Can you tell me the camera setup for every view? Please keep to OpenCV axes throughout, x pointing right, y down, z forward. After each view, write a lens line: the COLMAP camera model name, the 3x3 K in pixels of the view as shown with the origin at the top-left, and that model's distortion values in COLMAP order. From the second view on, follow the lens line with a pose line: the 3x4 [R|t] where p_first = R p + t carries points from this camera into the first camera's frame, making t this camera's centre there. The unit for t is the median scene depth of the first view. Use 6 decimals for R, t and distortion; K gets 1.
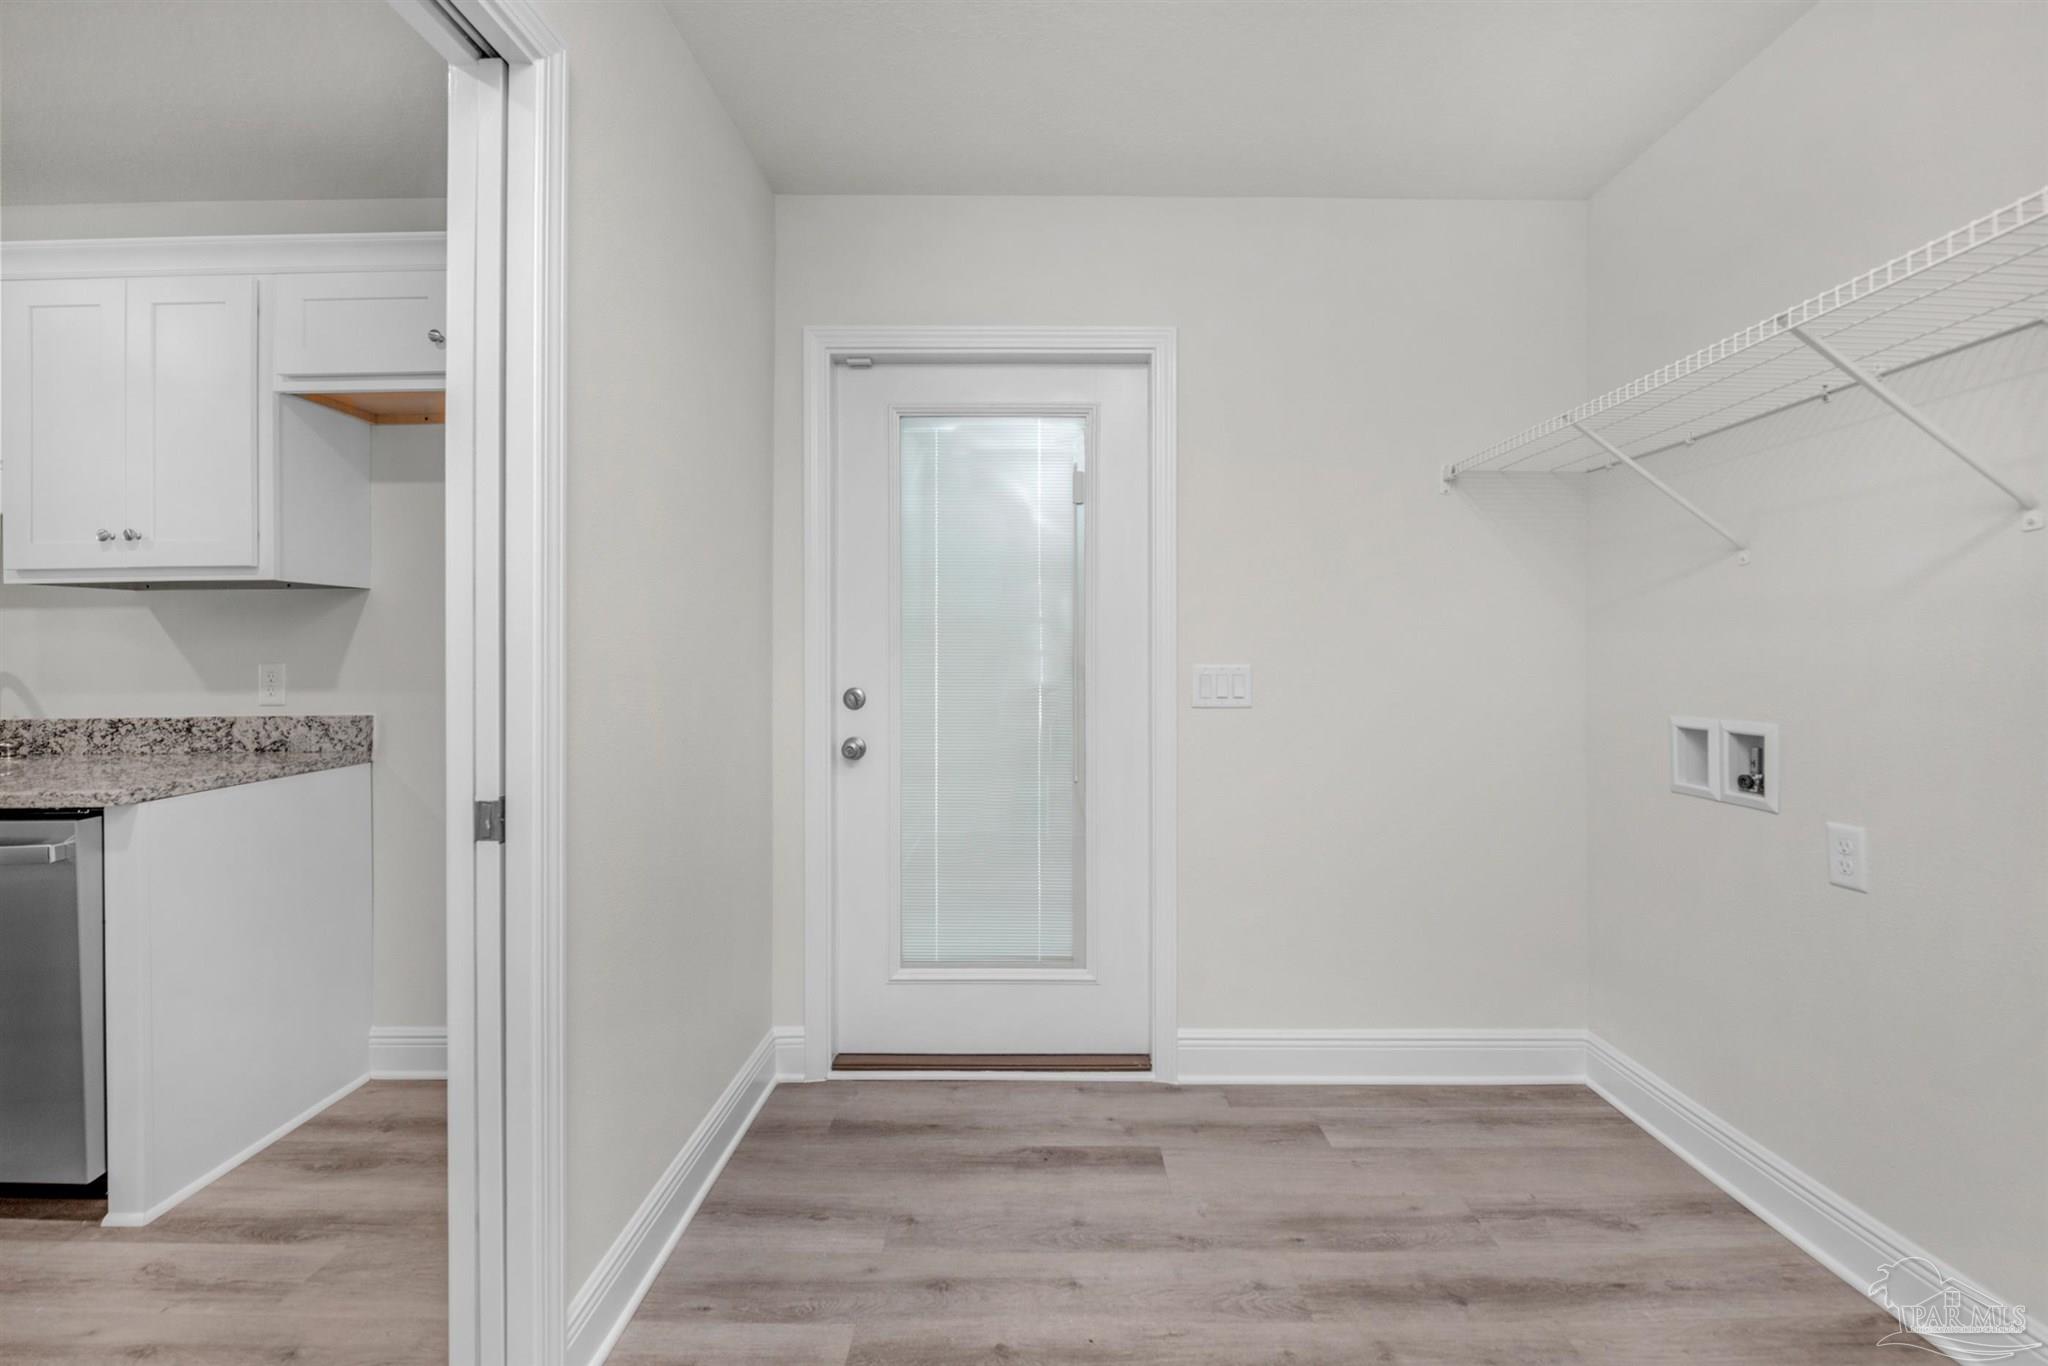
lens RADIAL K [[835.8, 0, 1021.8], [0, 835.8, 647.4], [0, 0, 1]] dist [0.023037, -0.010982]
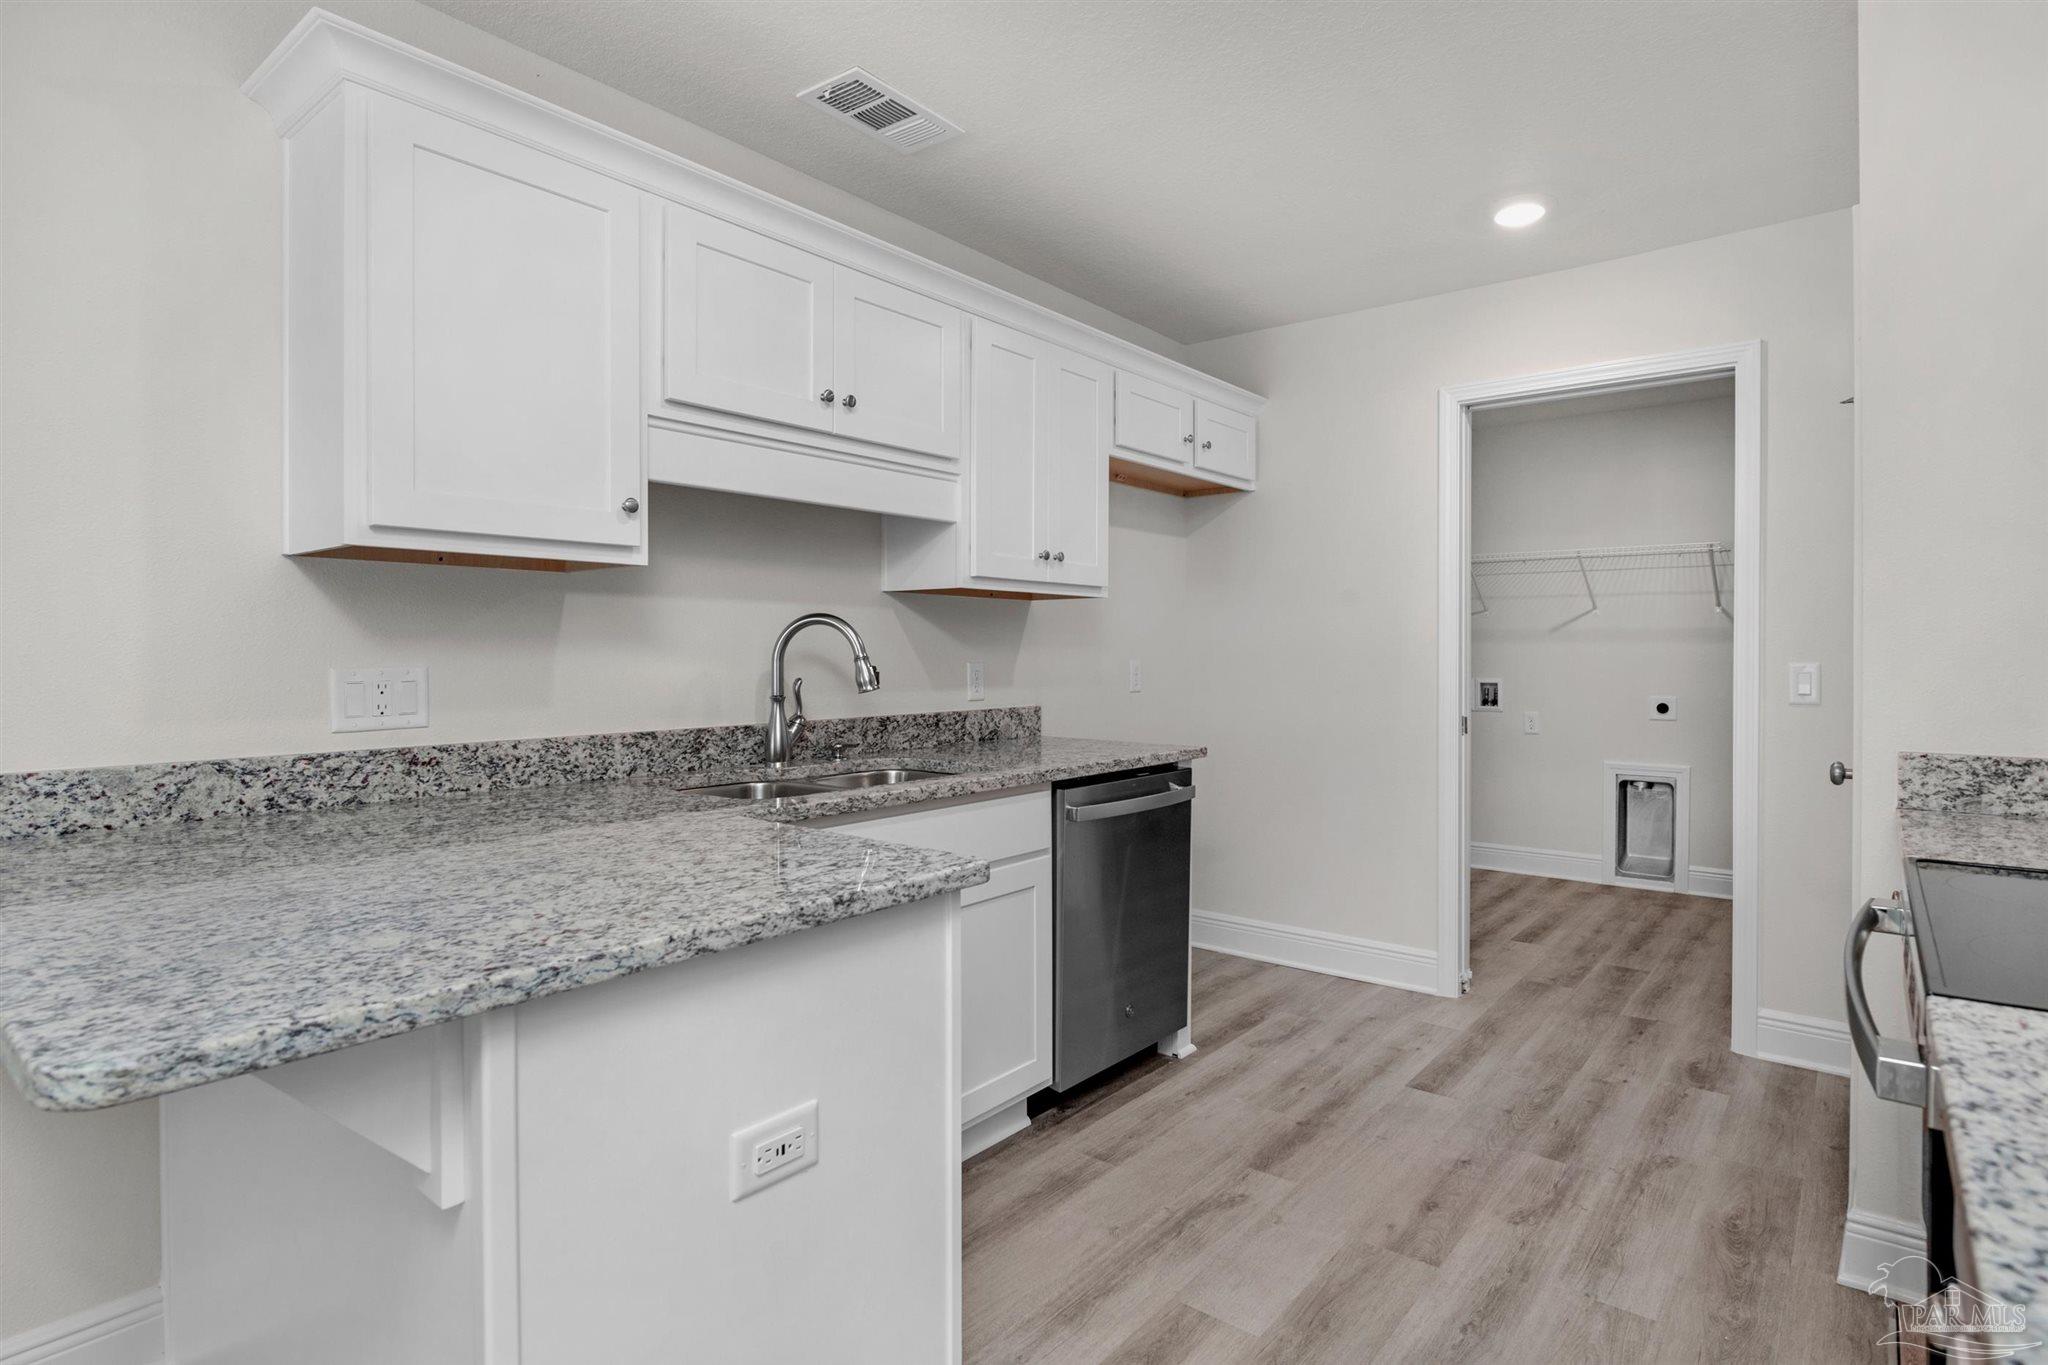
lens RADIAL K [[1074.3, 0, 1028.9], [0, 1074.3, 660.3], [0, 0, 1]] dist [-0.005389, -0.001158]
pose [[0.602256, 0.007227, 0.798270, -1.999144], [-0.006409, 0.999971, -0.004217, 0.021578], [-0.798277, -0.002576, 0.602284, 0.092240]]
